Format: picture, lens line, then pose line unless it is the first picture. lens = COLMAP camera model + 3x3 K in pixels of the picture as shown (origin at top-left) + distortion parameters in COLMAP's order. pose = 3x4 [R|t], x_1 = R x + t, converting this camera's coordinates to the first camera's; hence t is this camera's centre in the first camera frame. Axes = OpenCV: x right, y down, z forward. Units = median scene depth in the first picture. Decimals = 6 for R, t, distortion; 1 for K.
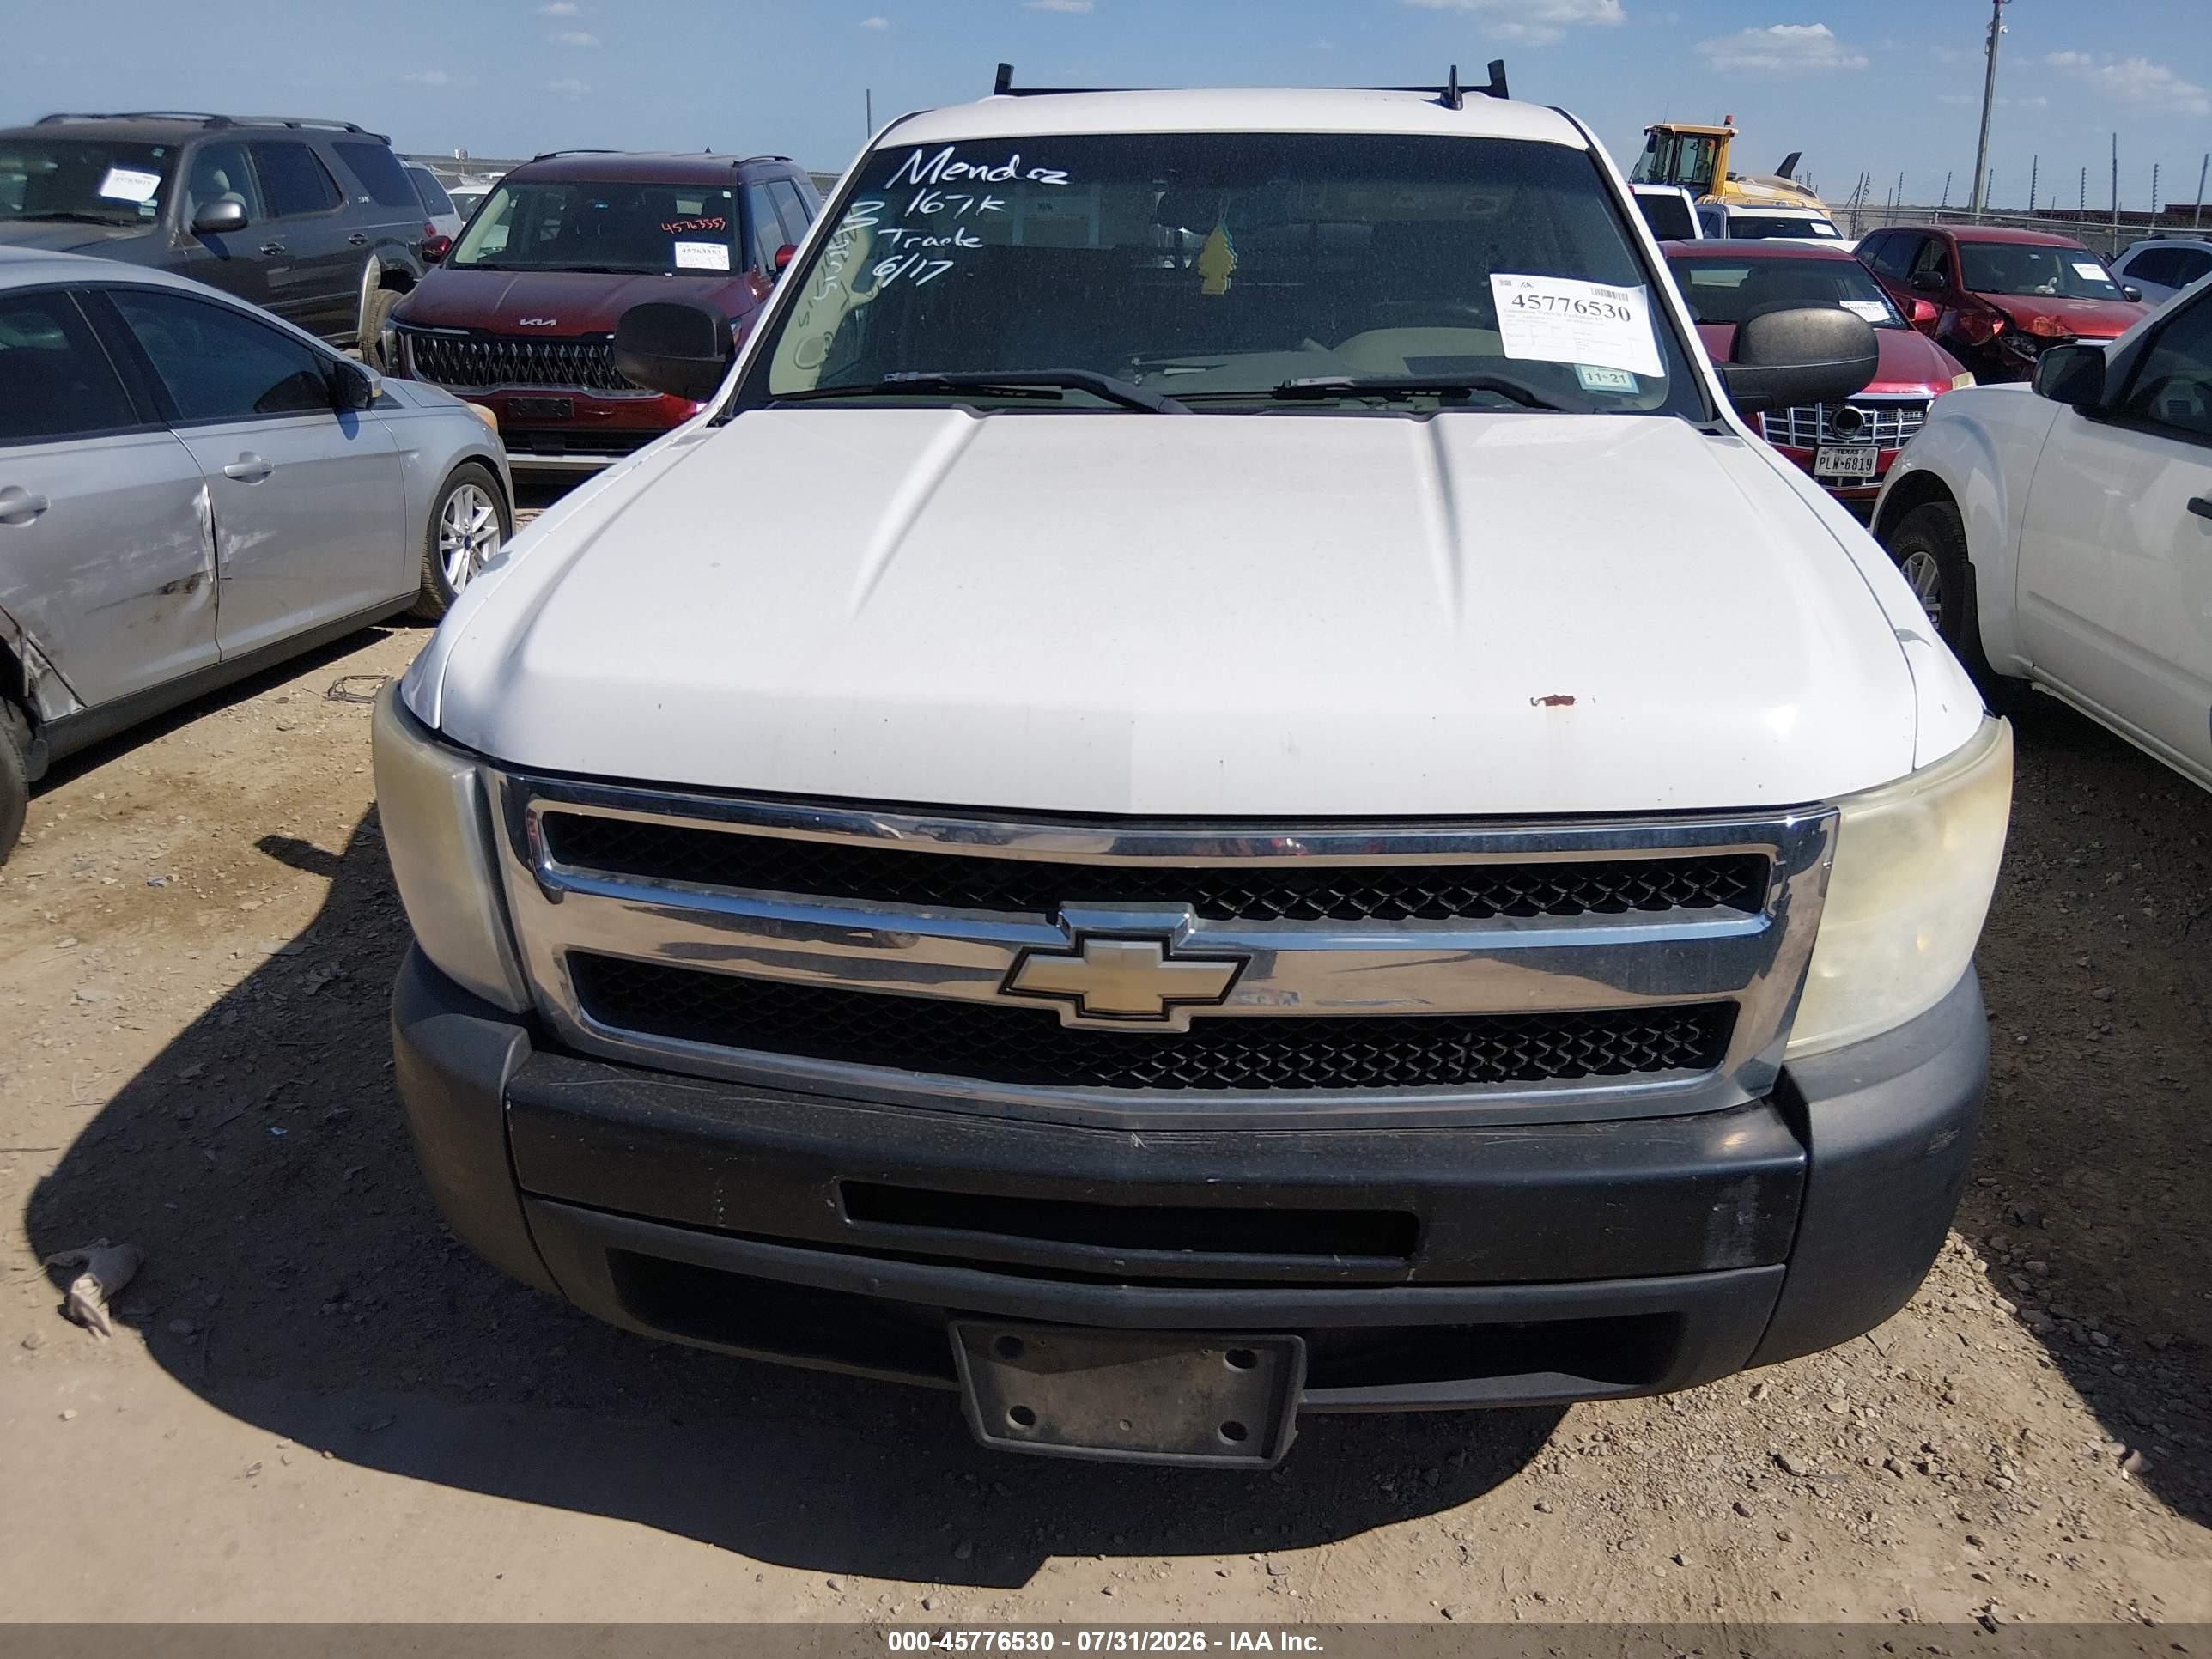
lens RADIAL K [[1729.5, 0, 1143.2], [0, 1729.5, 821.7], [0, 0, 1]] dist [0.100551, -0.191372]
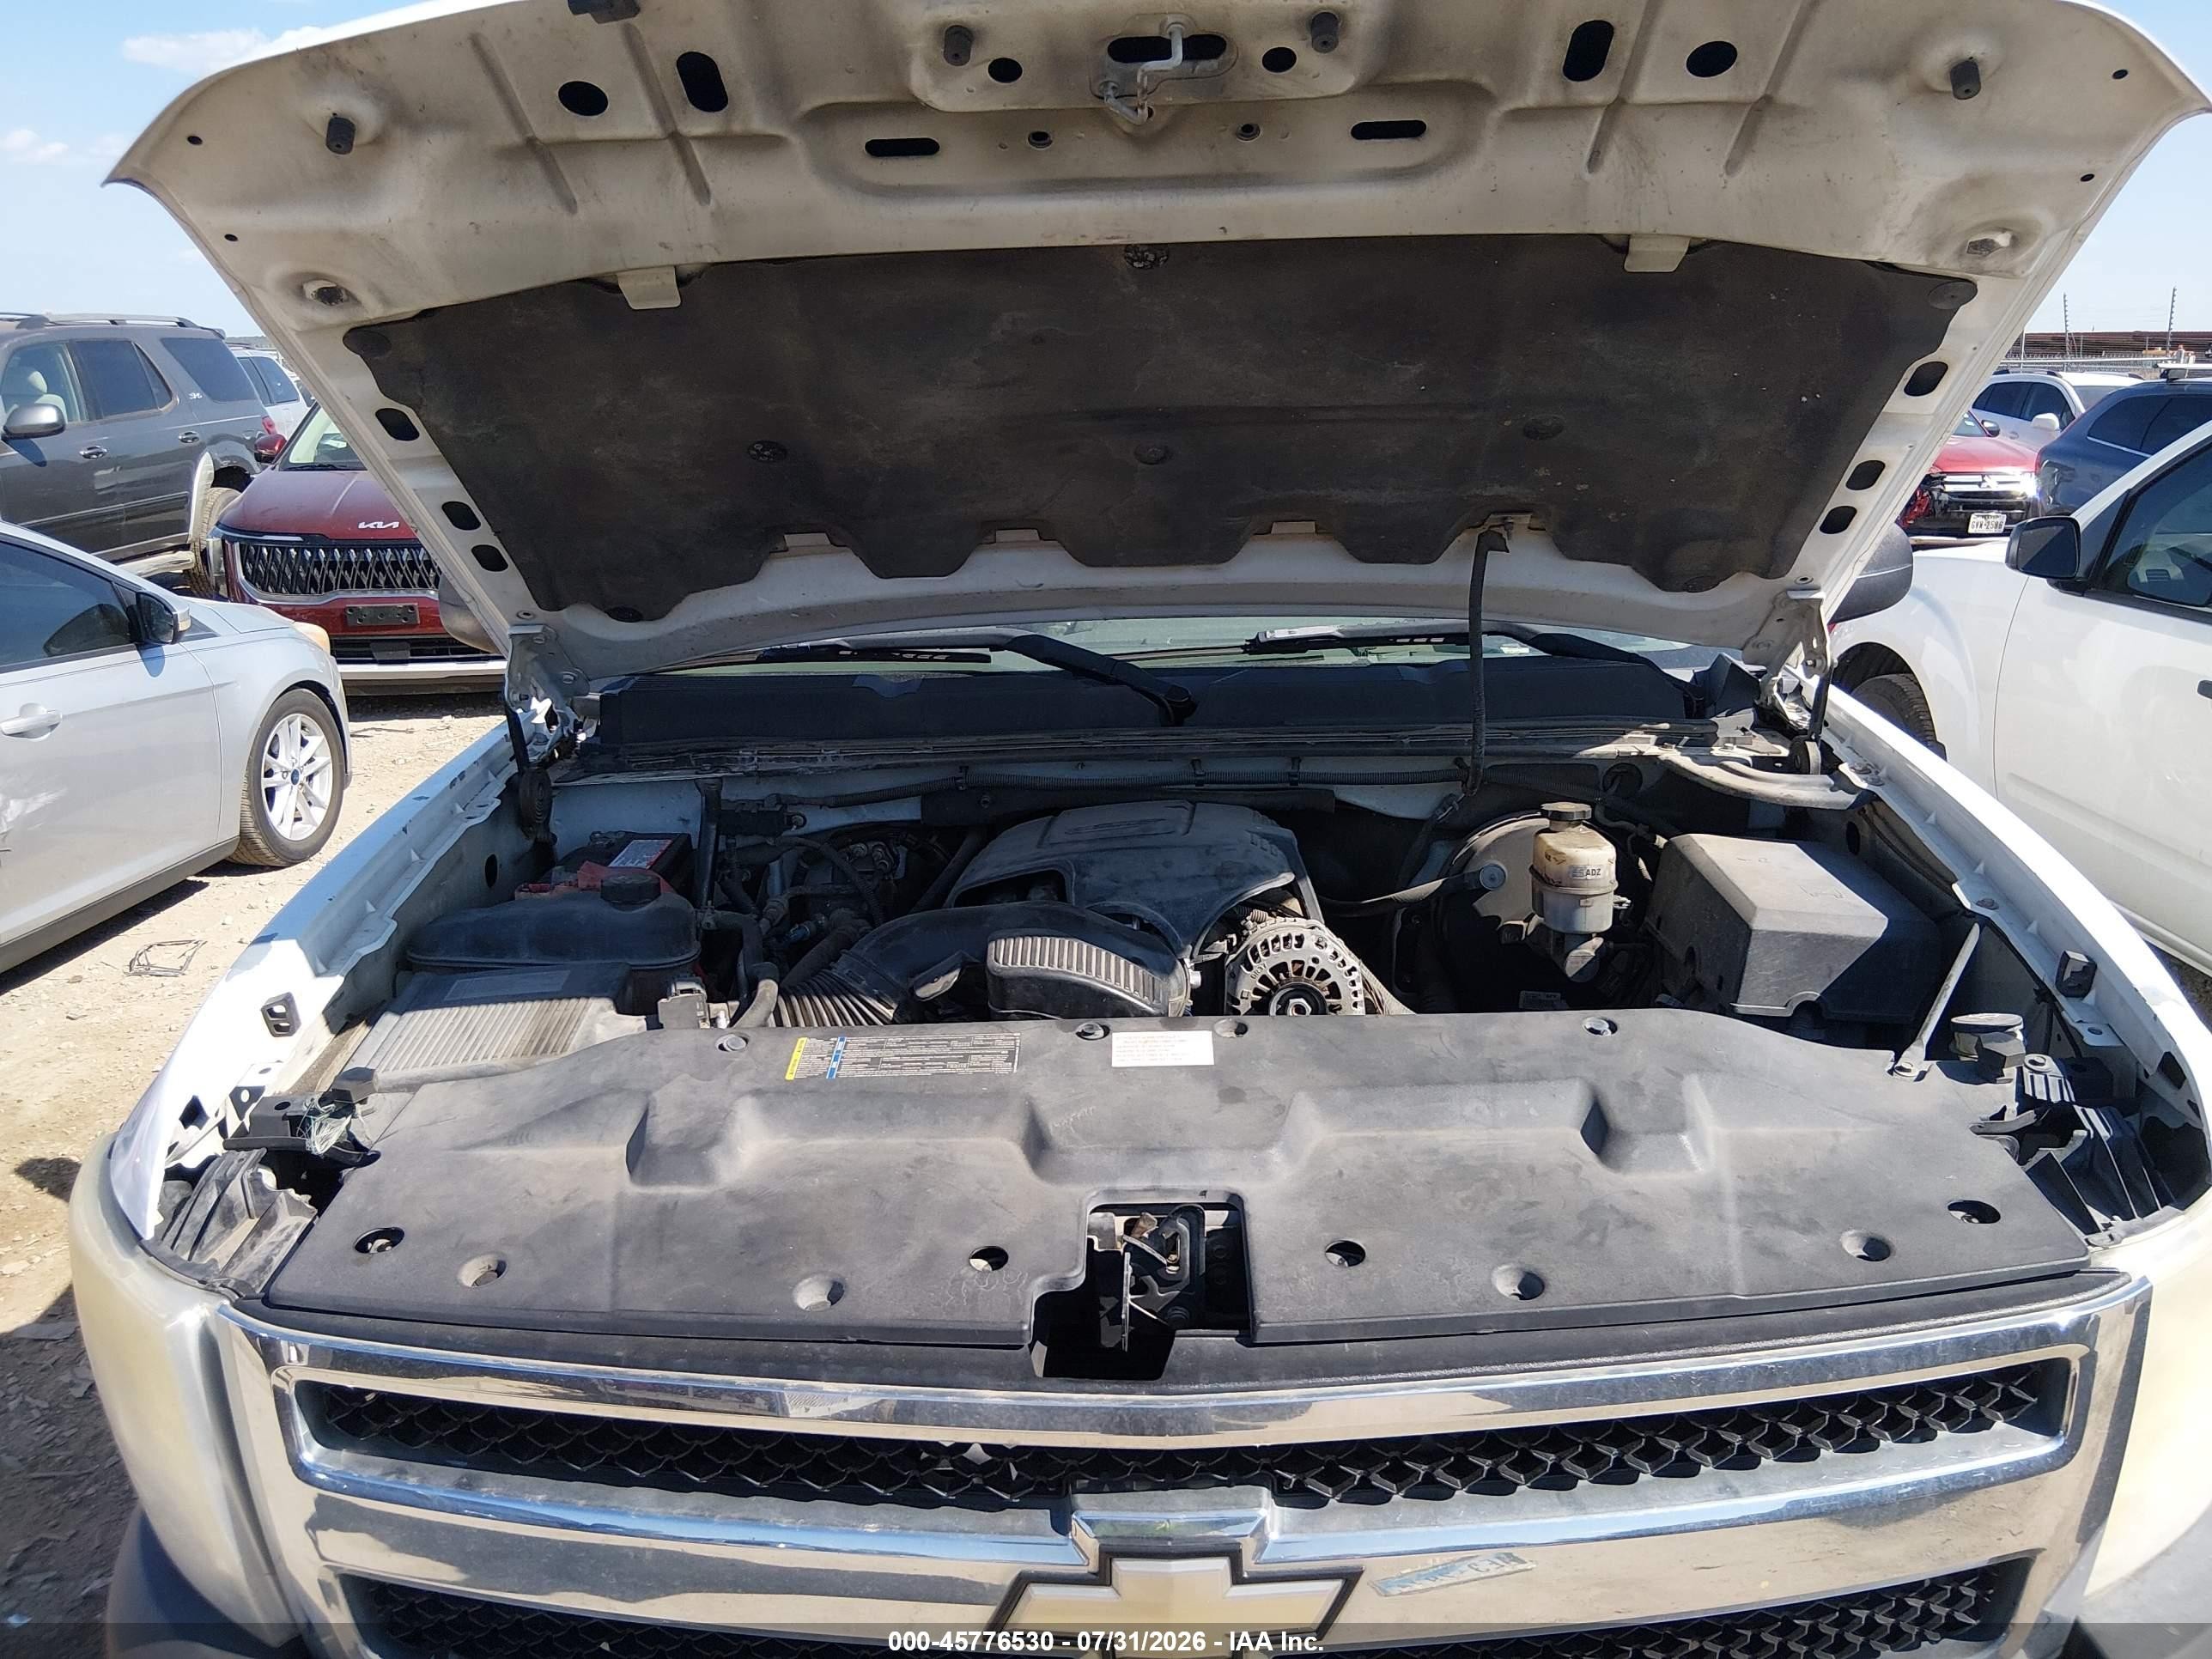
lens RADIAL K [[1729.5, 0, 1143.2], [0, 1729.5, 821.7], [0, 0, 1]] dist [0.100551, -0.191372]
pose [[0.996605, -0.046576, 0.067884, -0.017090], [0.051975, 0.995433, -0.080074, -0.050048], [-0.063845, 0.083331, 0.994475, 0.094483]]
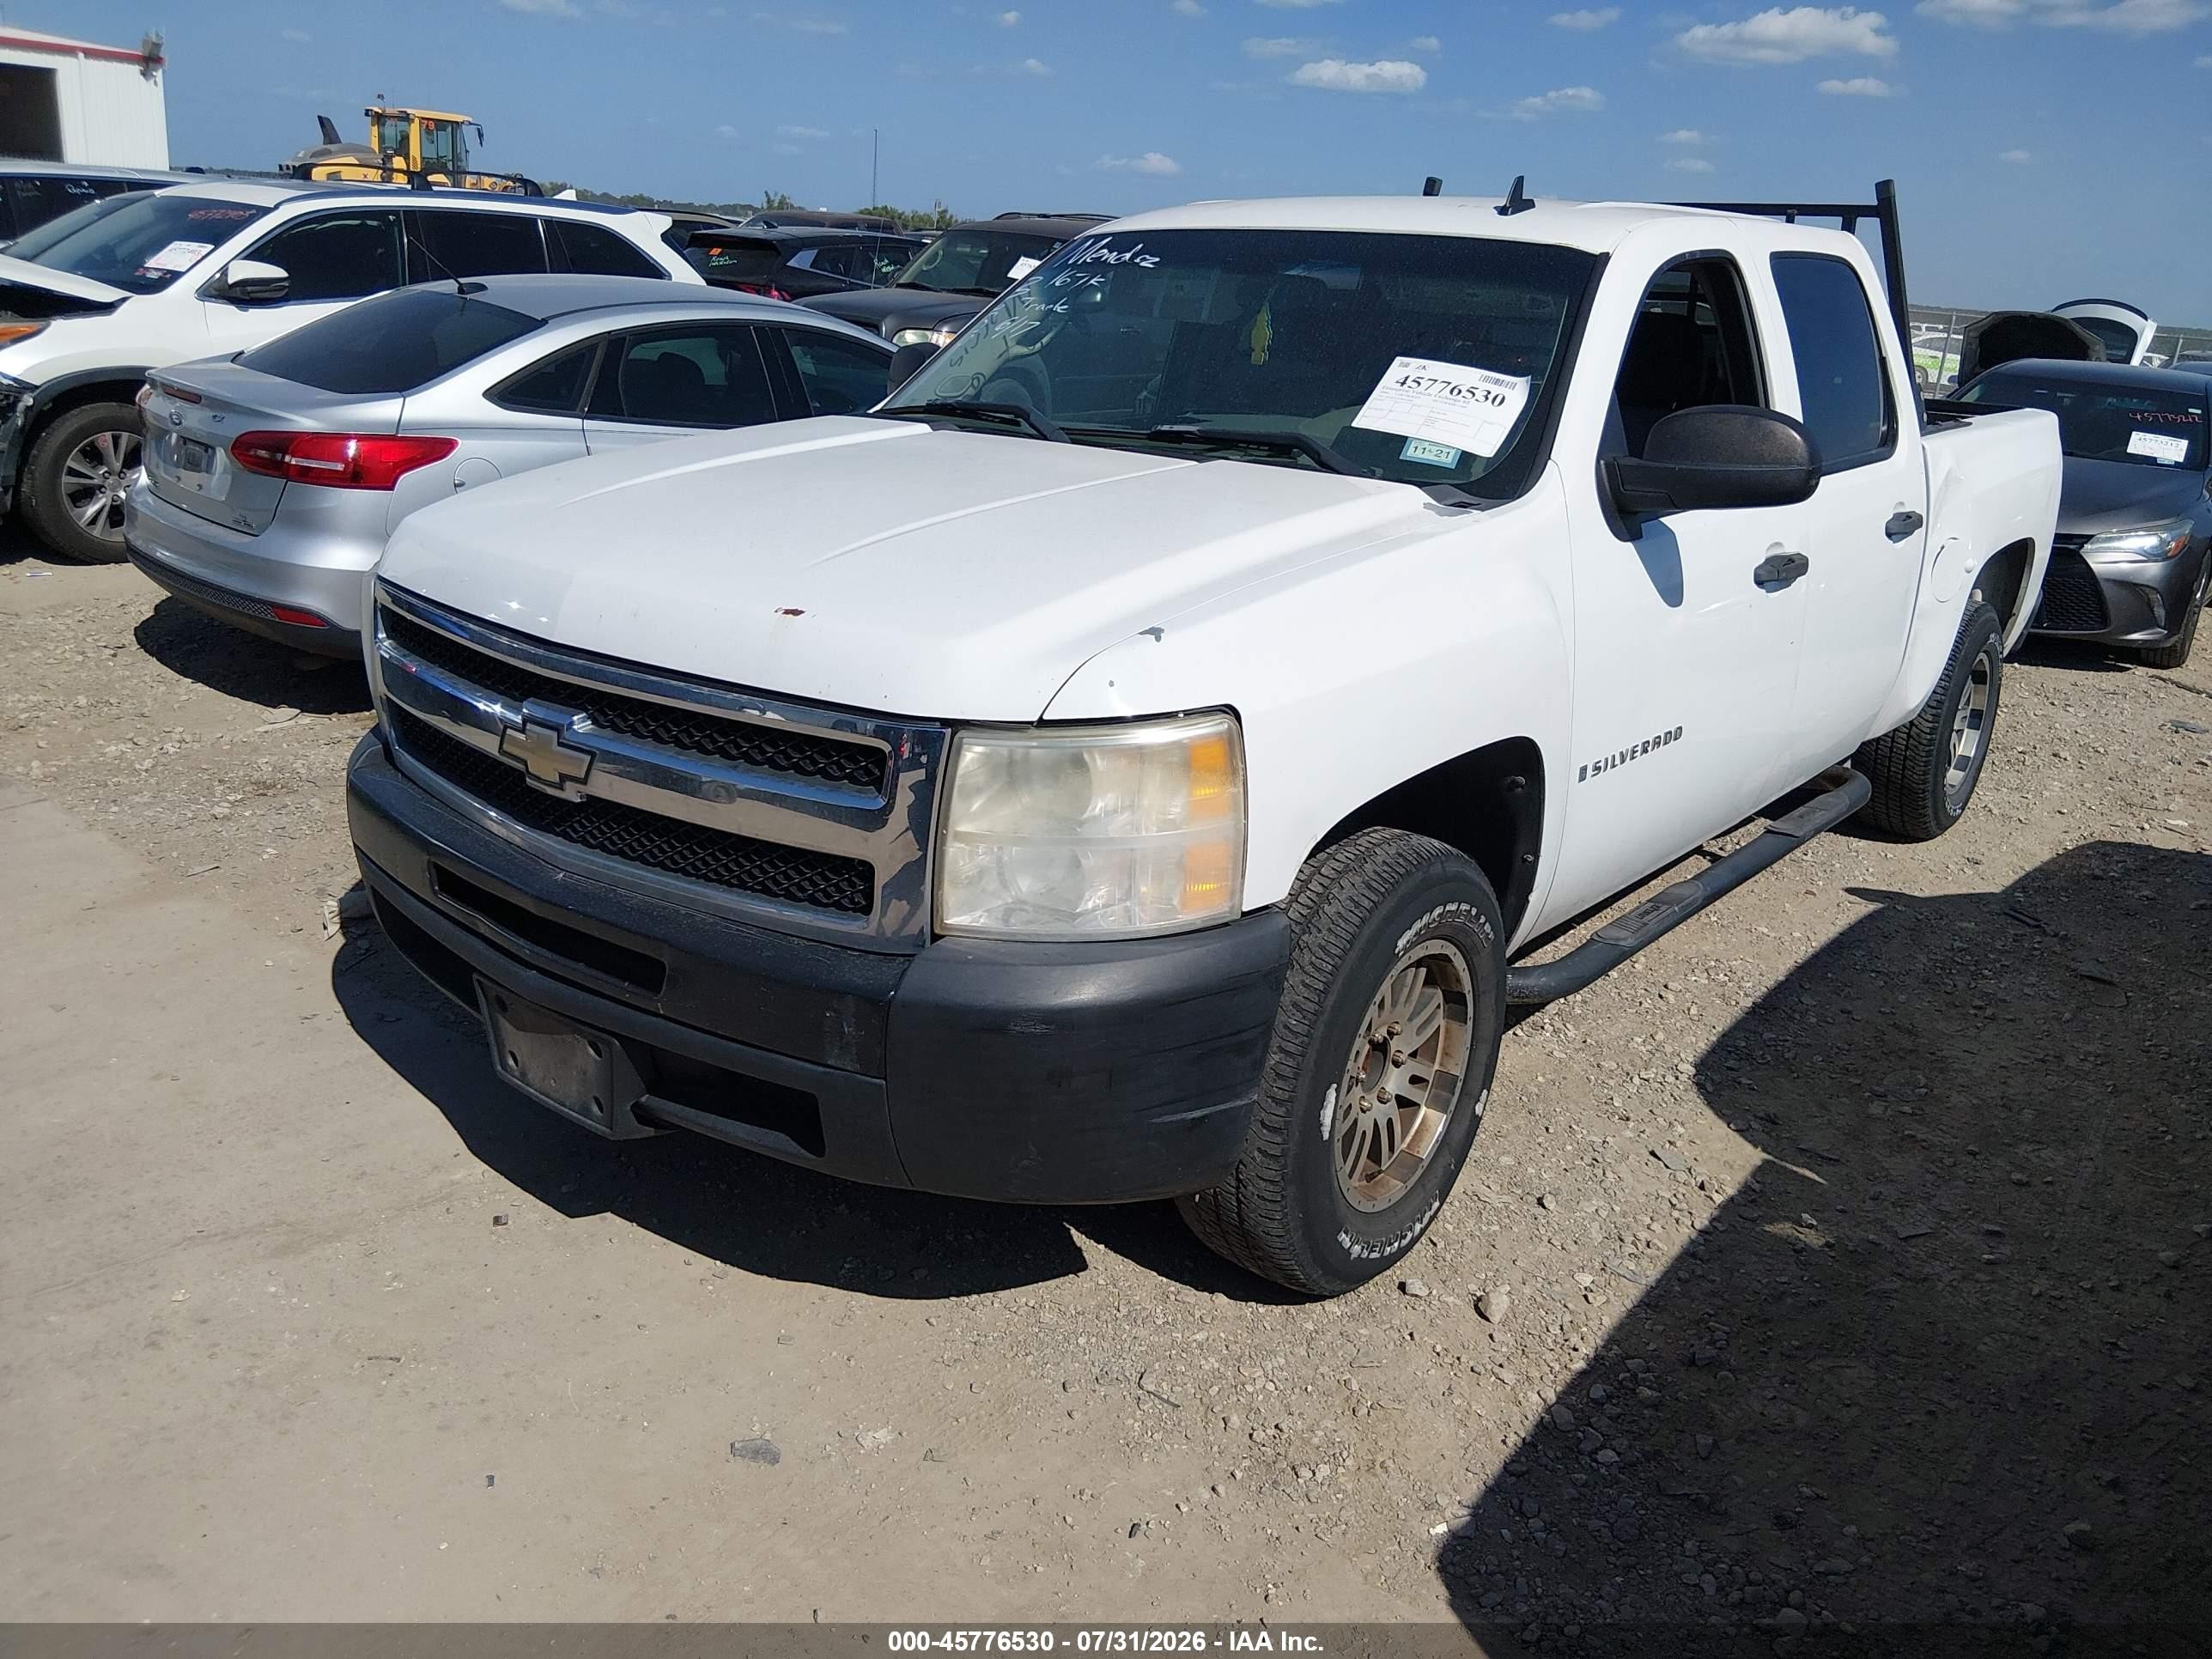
lens RADIAL K [[1716.2, 0, 1106.0], [0, 1716.2, 829.5], [0, 0, 1]] dist [0.058743, -0.112454]
pose [[0.834196, 0.205266, -0.511842, 0.361239], [-0.234207, 0.972153, 0.008158, 0.008821], [0.499263, 0.113072, 0.859041, -0.005141]]
